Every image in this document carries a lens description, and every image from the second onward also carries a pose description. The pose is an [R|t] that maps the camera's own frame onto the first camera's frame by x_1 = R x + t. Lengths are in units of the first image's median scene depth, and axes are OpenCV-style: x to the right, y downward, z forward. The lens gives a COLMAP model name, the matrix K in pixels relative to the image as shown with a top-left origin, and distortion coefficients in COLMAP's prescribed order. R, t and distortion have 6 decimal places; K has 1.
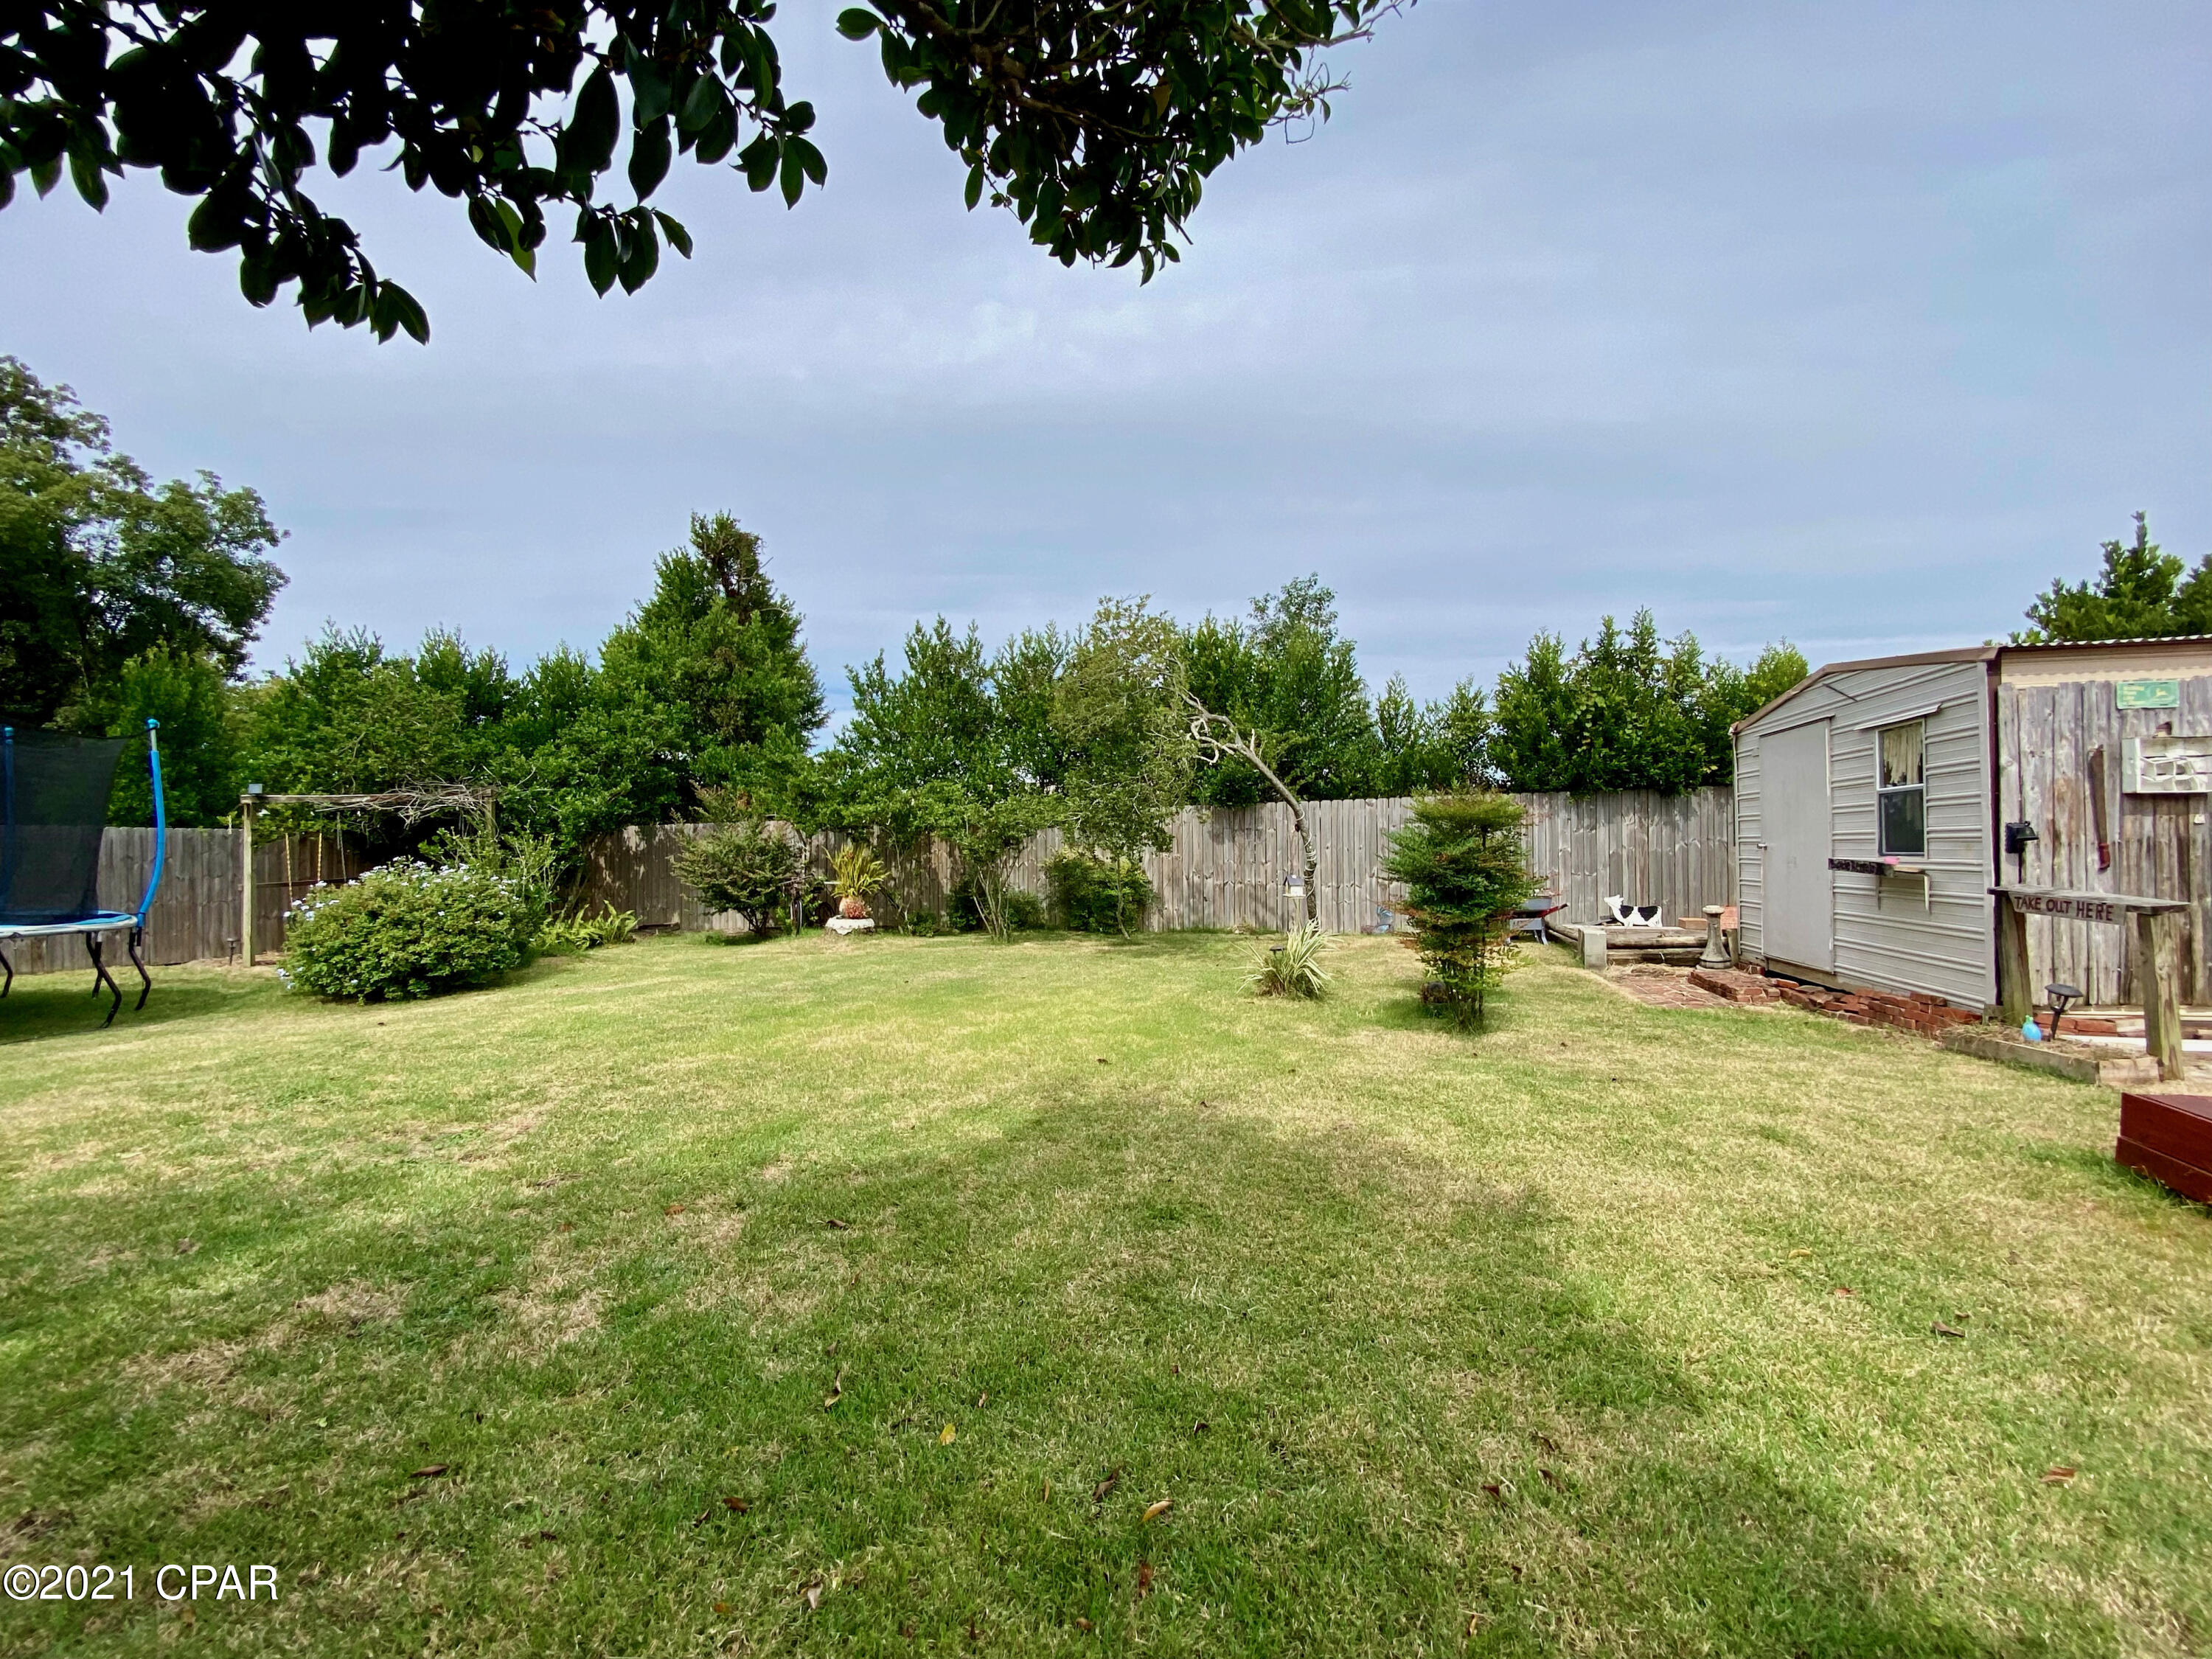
lens RADIAL K [[901.4, 0, 1106.0], [0, 901.4, 829.5], [0, 0, 1]] dist [0.000345, -0.015237]
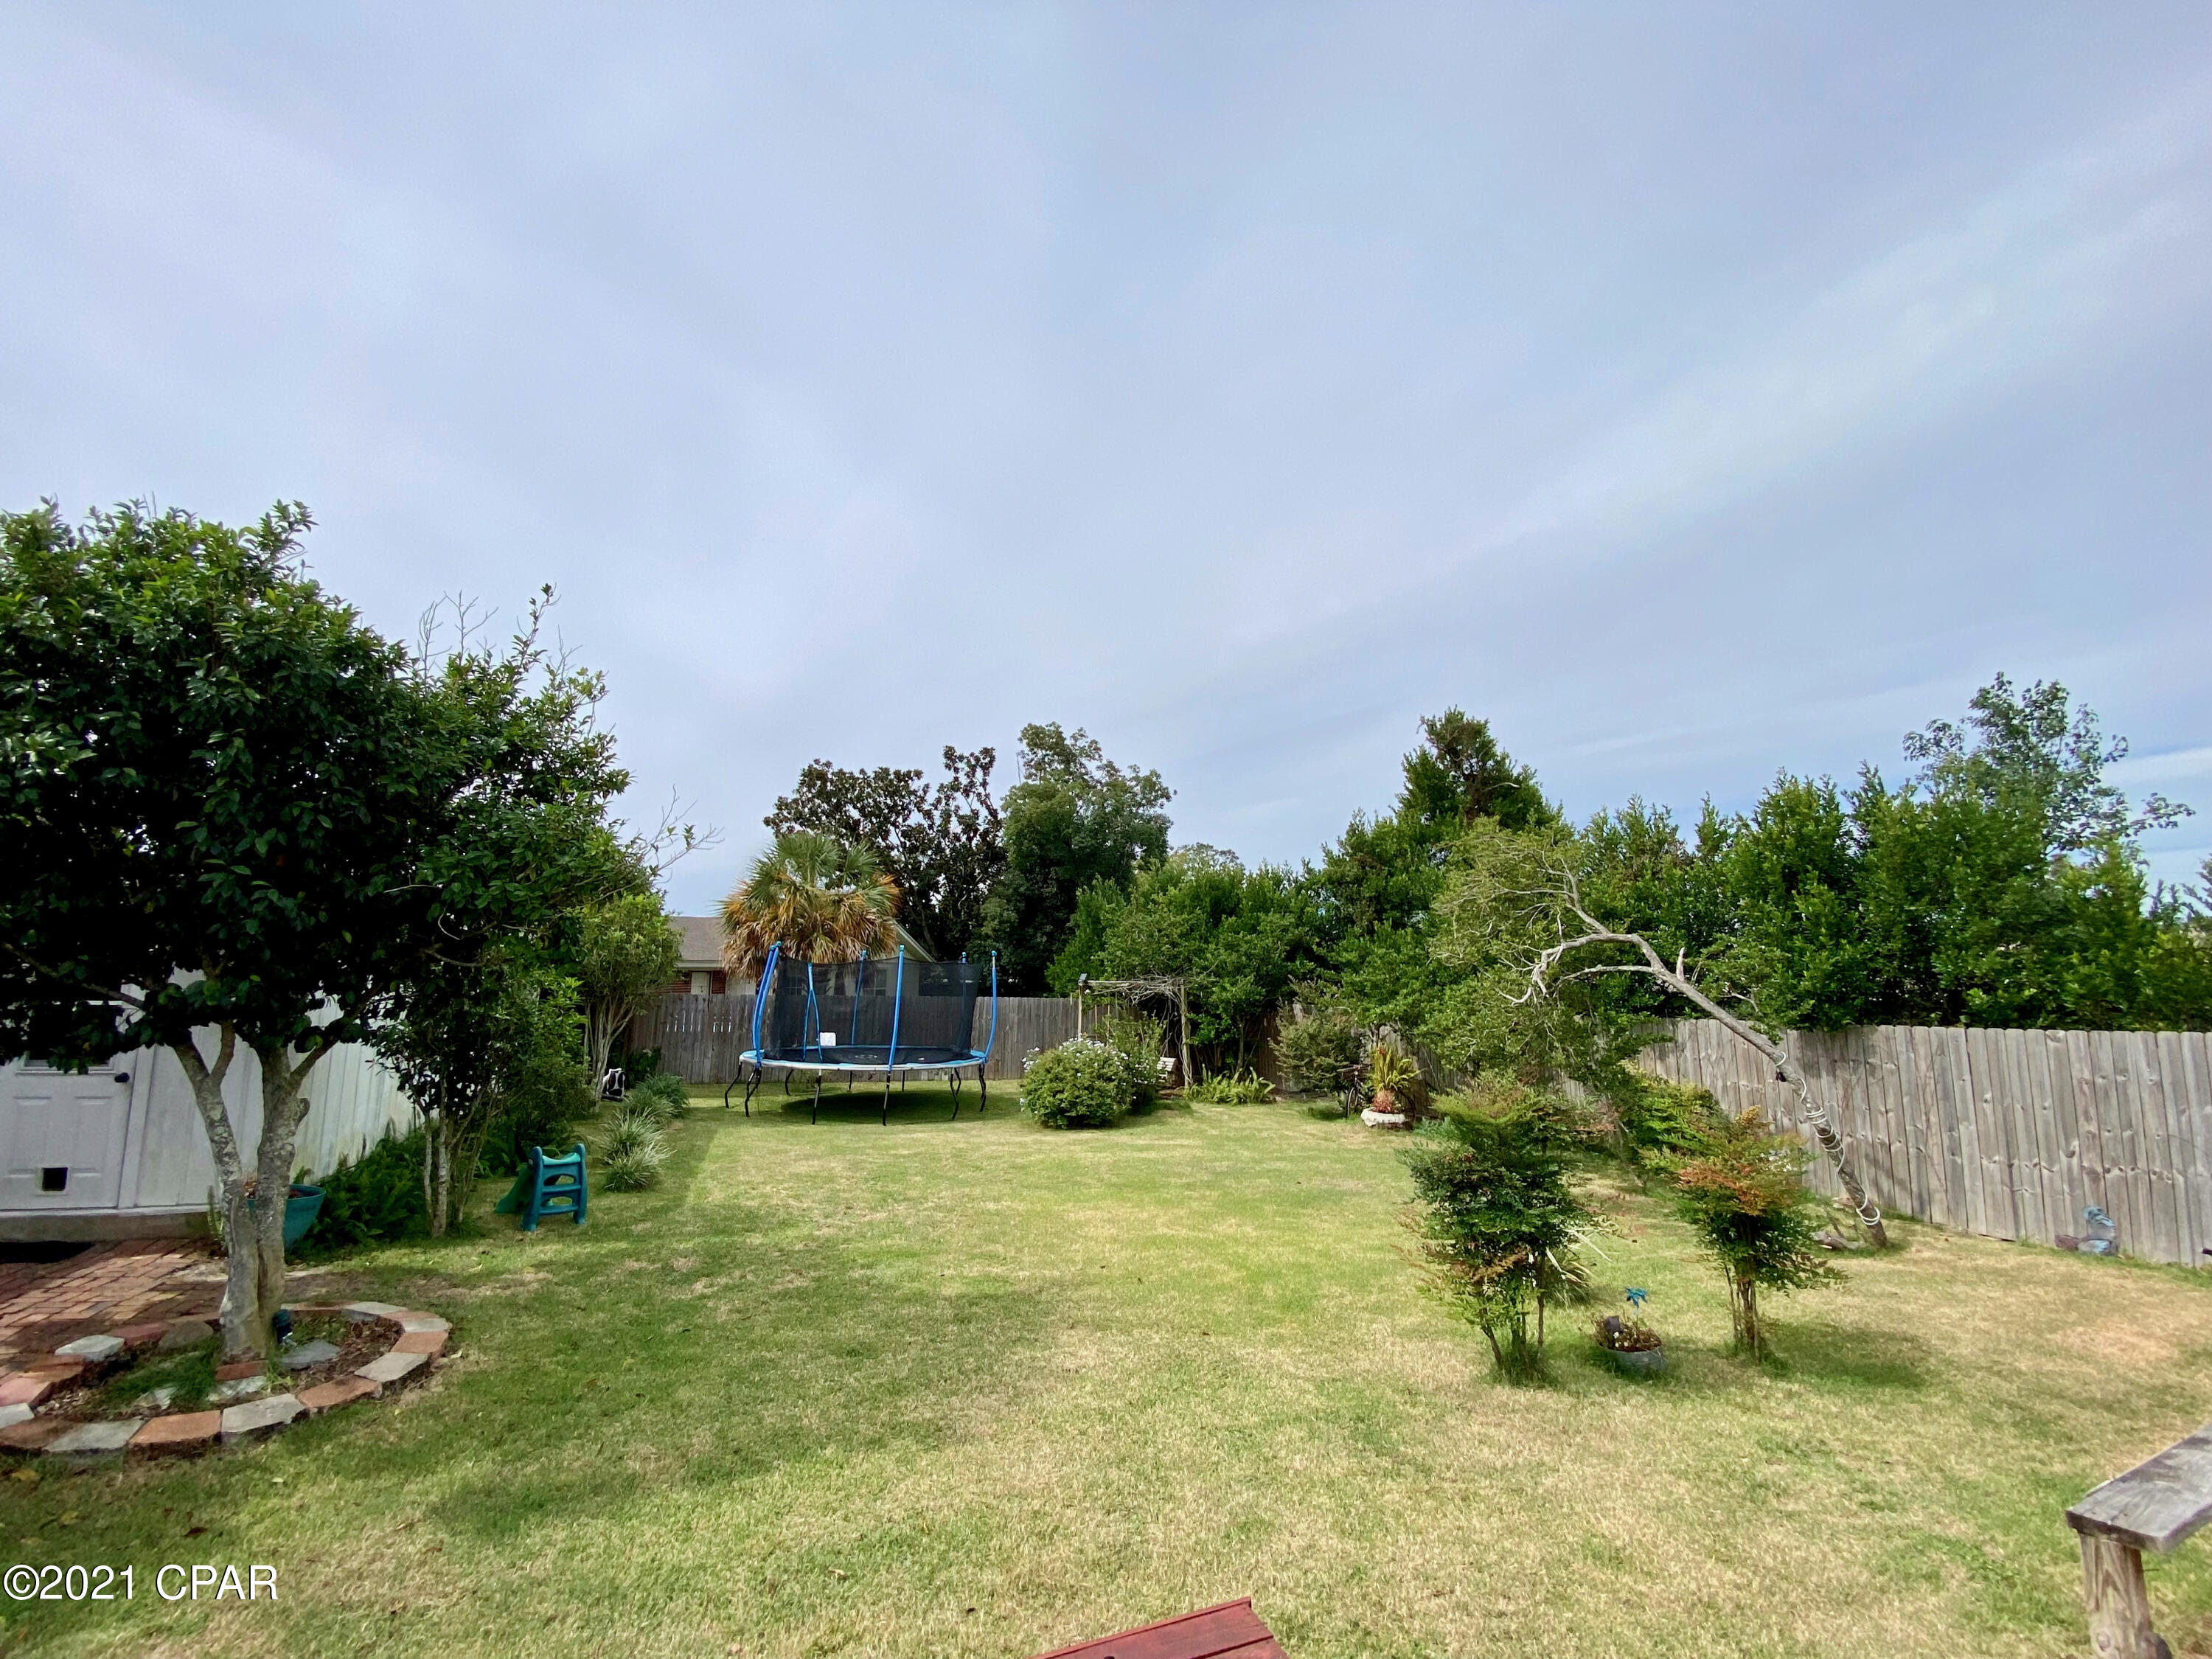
lens RADIAL K [[879.0, 0, 1106.0], [0, 879.0, 829.5], [0, 0, 1]] dist [-0.000341, -0.016847]
pose [[0.557395, -0.113931, -0.822393, 0.425737], [-0.011221, 0.989416, -0.144675, -0.077730], [0.830172, 0.089869, 0.550217, 0.109634]]
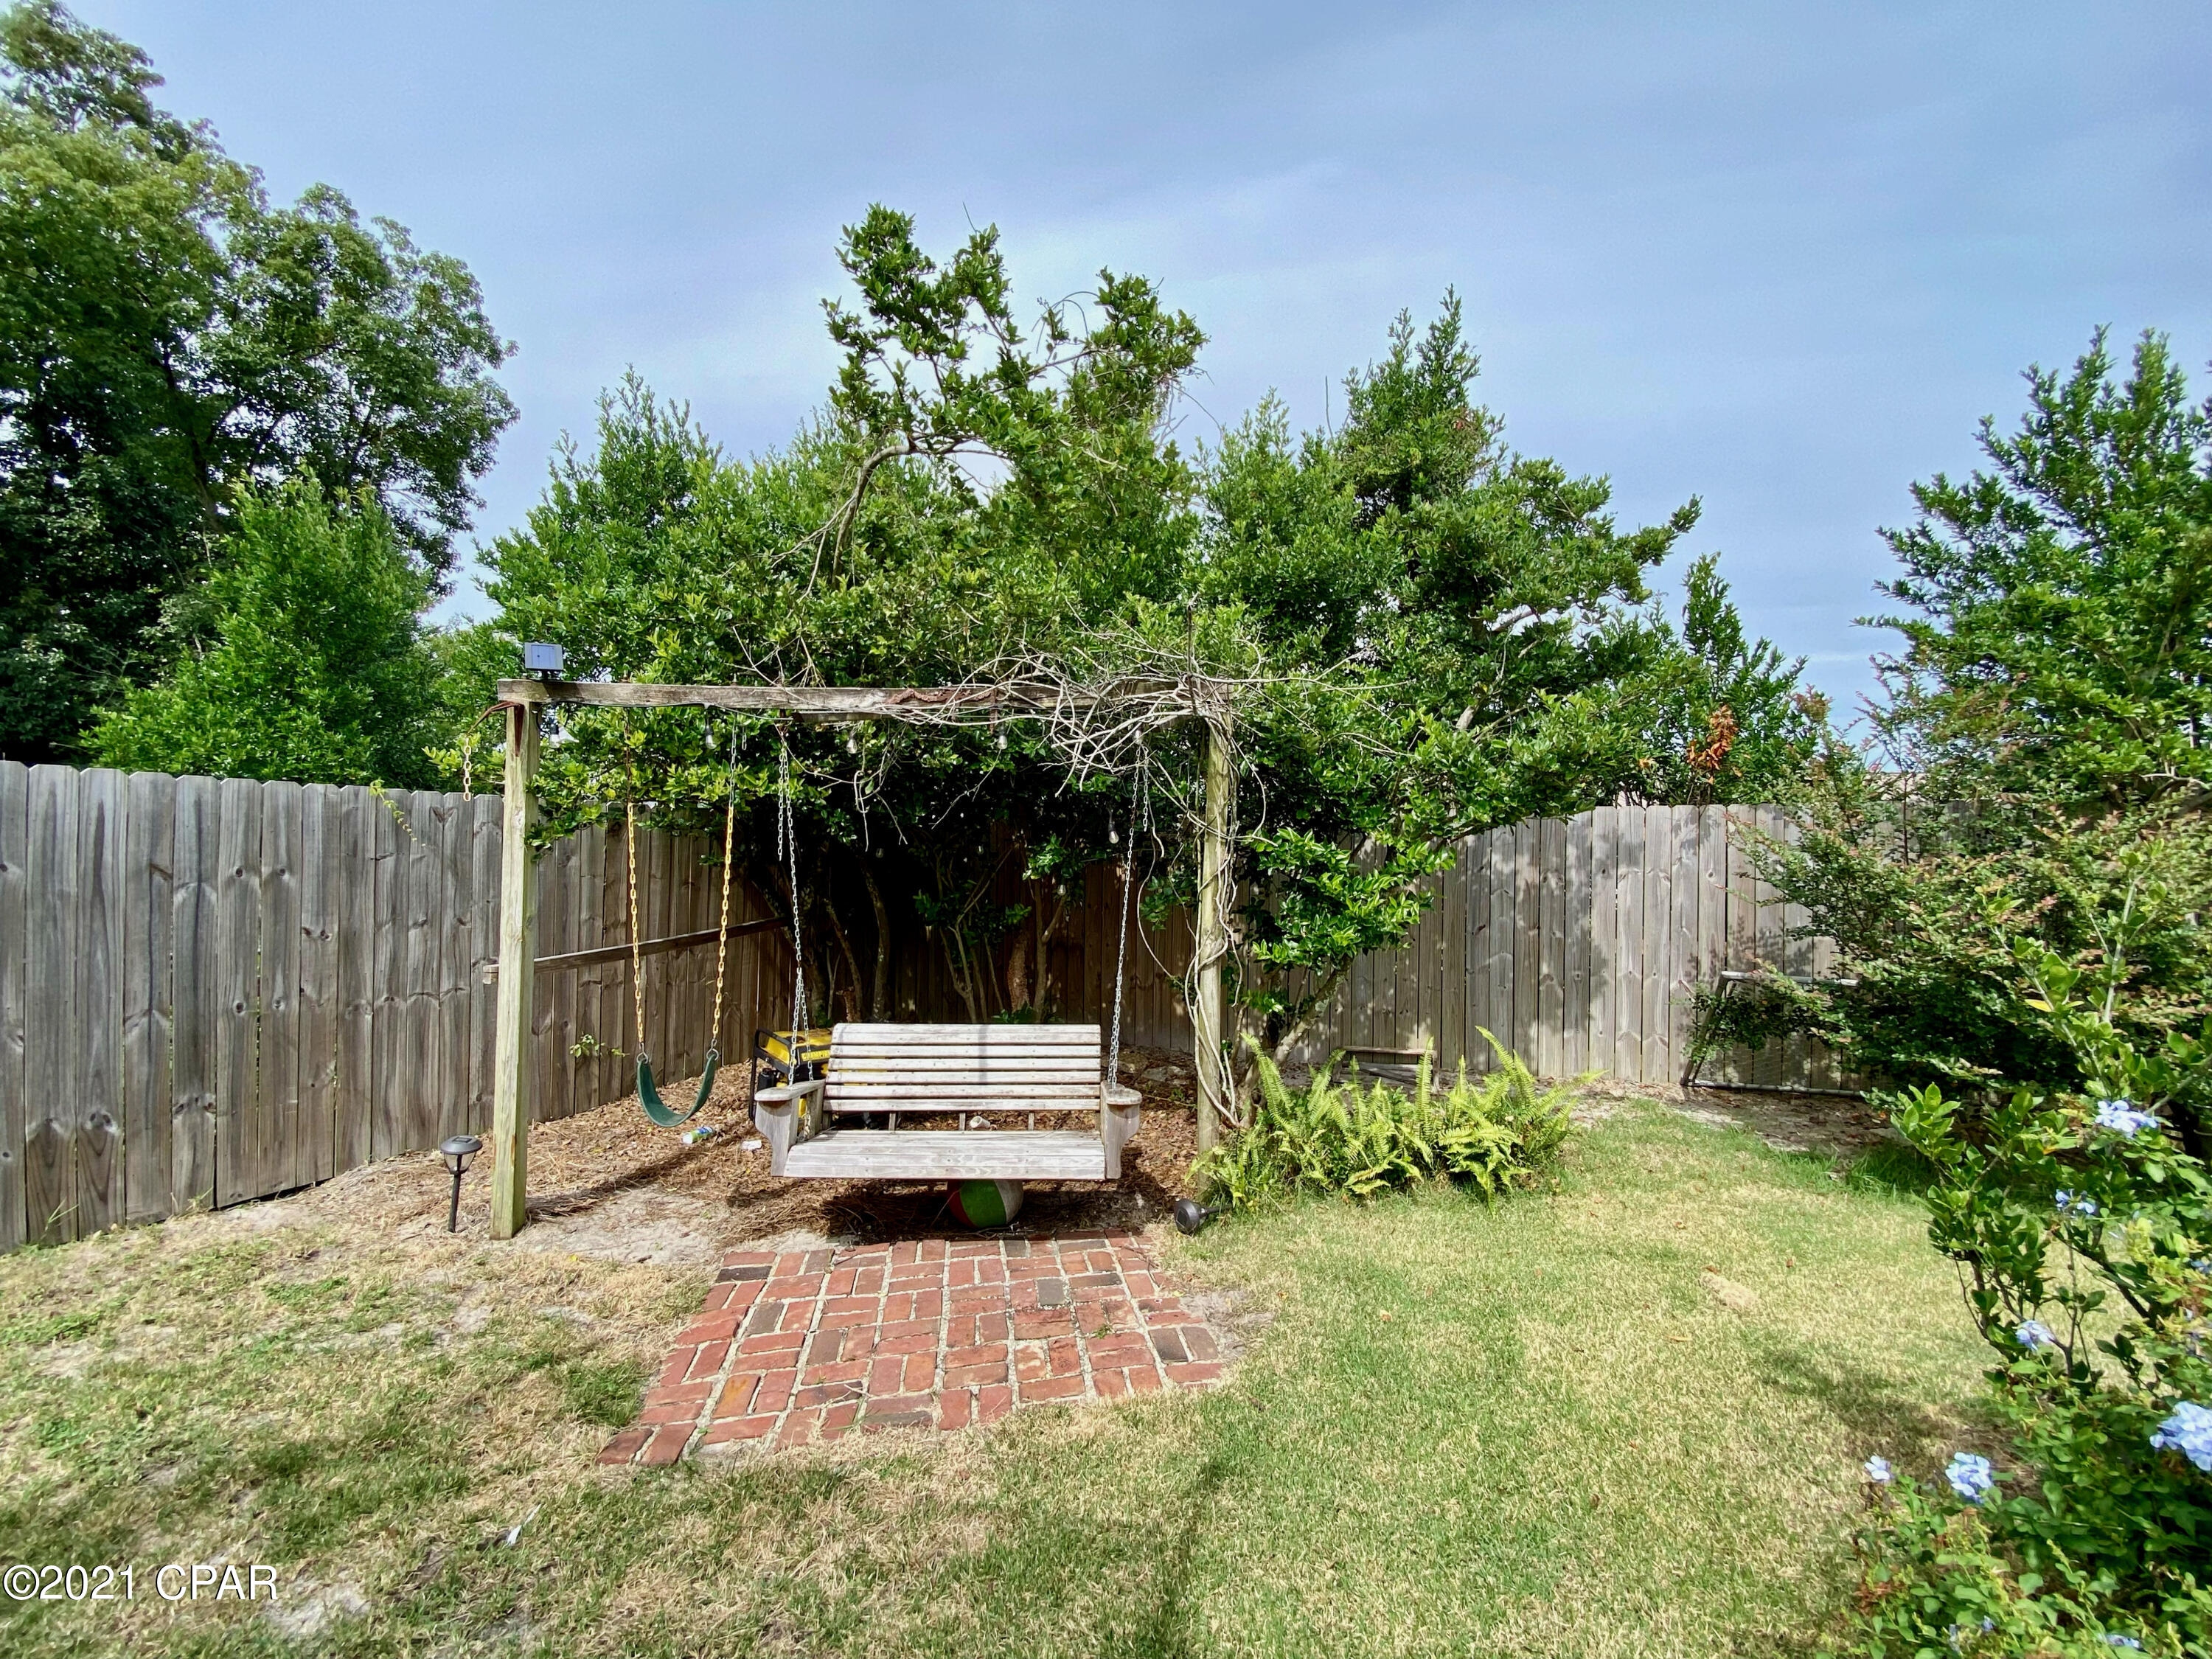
lens RADIAL K [[874.6, 0, 1106.0], [0, 874.6, 829.5], [0, 0, 1]] dist [0.000981, 0.000155]
pose [[0.993169, 0.014587, -0.115768, -0.677098], [-0.012922, 0.999802, 0.015125, 0.006755], [0.115966, -0.013526, 0.993161, 0.673154]]
